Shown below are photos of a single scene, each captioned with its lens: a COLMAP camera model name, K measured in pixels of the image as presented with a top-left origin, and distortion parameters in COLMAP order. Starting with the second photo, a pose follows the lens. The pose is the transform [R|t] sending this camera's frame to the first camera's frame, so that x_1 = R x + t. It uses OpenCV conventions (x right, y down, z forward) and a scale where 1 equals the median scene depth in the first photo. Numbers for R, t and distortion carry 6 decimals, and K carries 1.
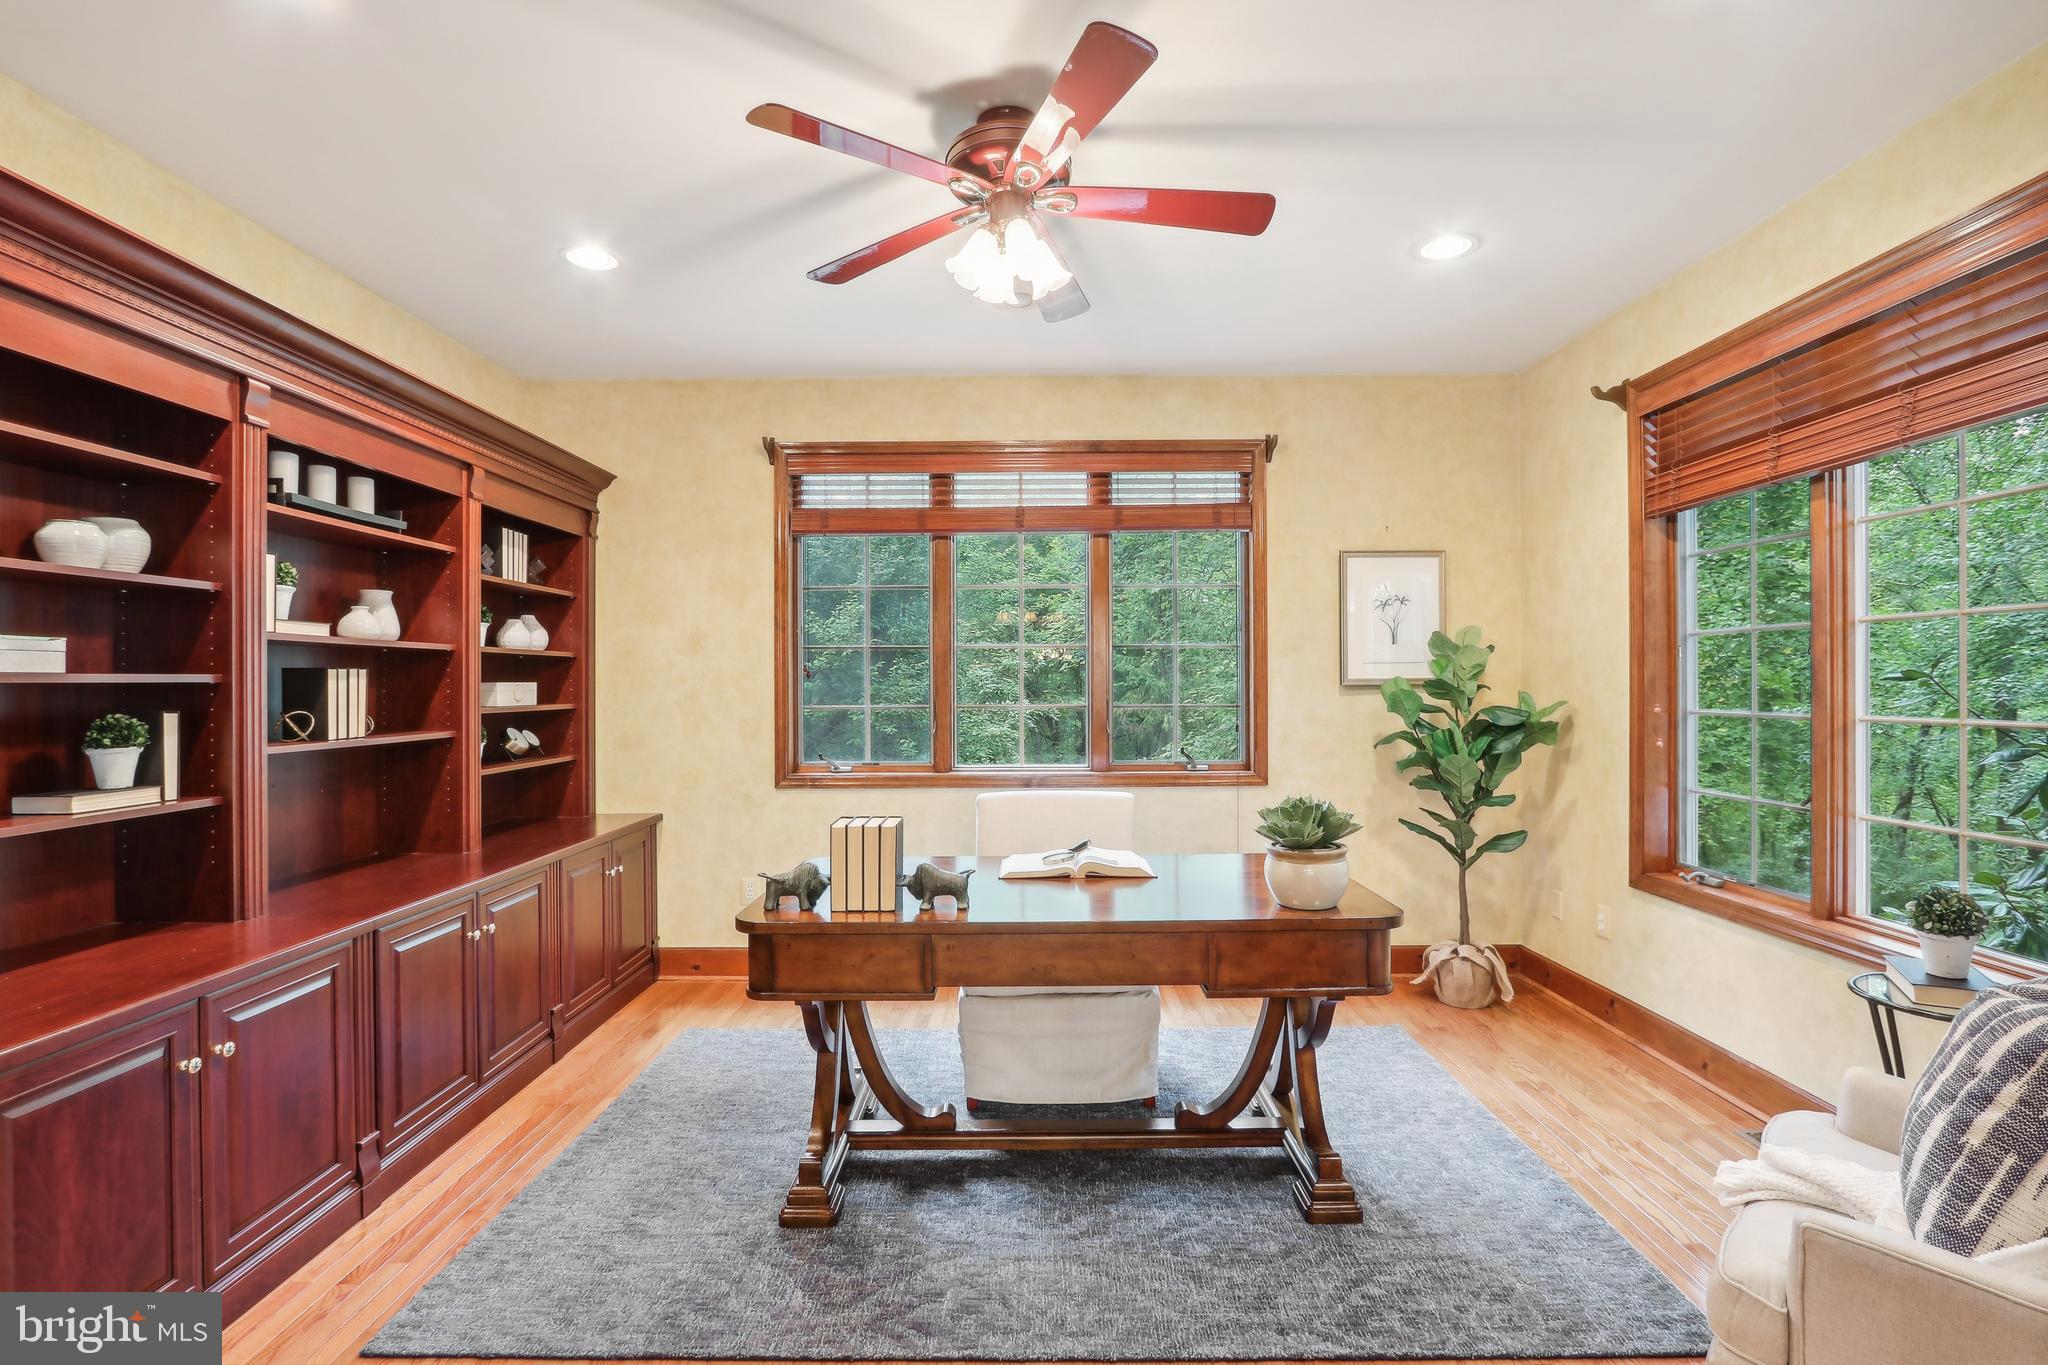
lens RADIAL K [[960.8, 0, 1024.0], [0, 960.8, 682.5], [0, 0, 1]] dist [0.000090, -0.005658]
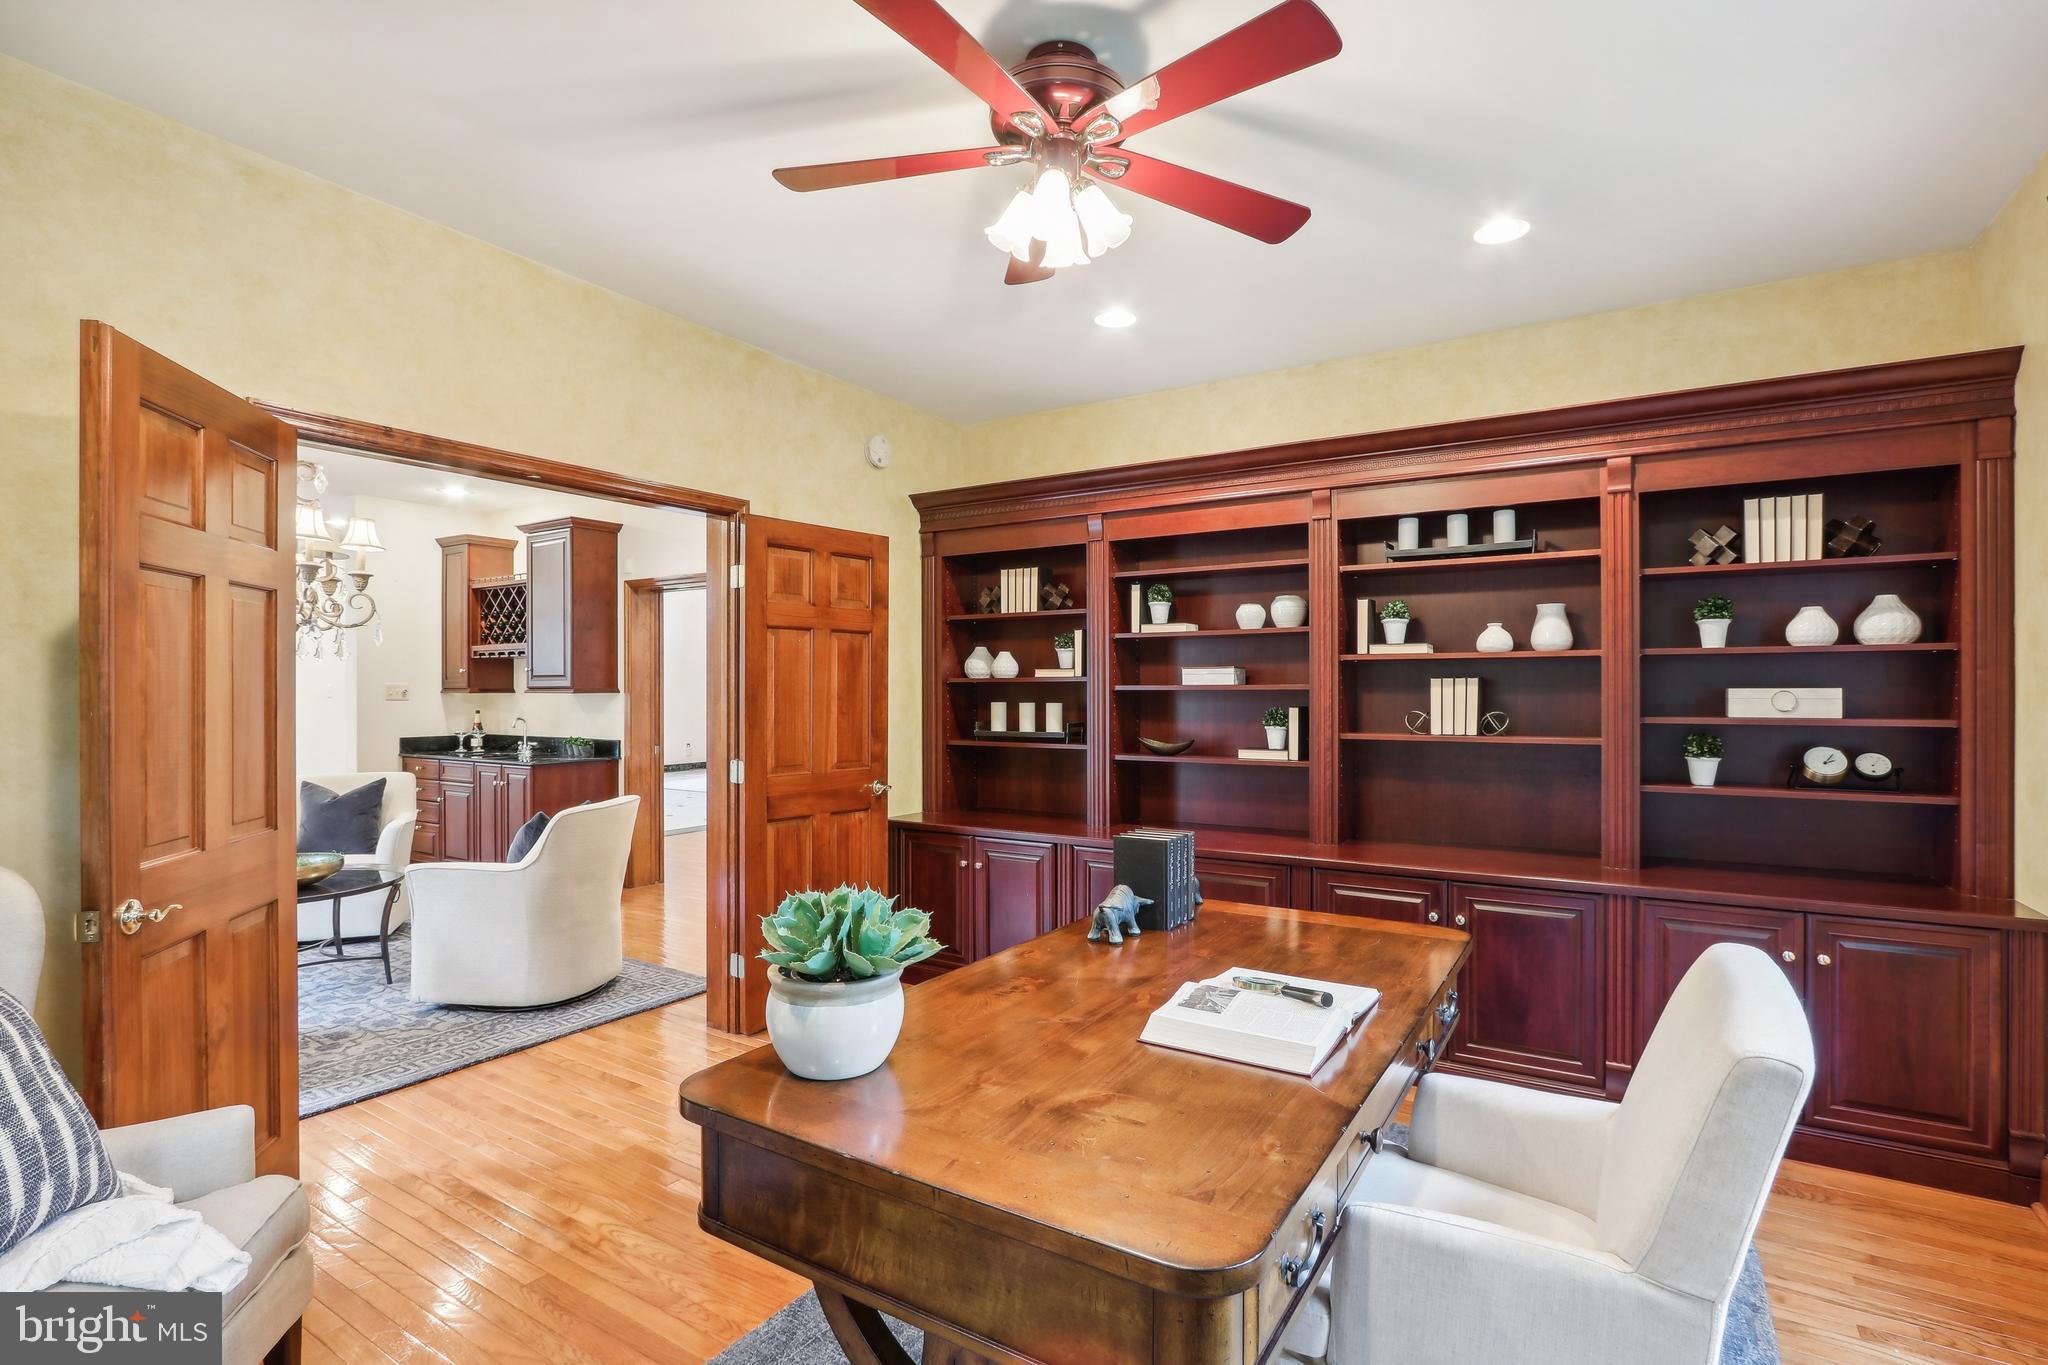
lens RADIAL K [[968.0, 0, 1030.7], [0, 968.0, 688.7], [0, 0, 1]] dist [-0.017839, -0.000378]
pose [[-0.531815, 0.002643, -0.846857, 0.641926], [0.004307, 0.999991, 0.000416, -0.003769], [0.846850, -0.003426, -0.531821, 1.225637]]
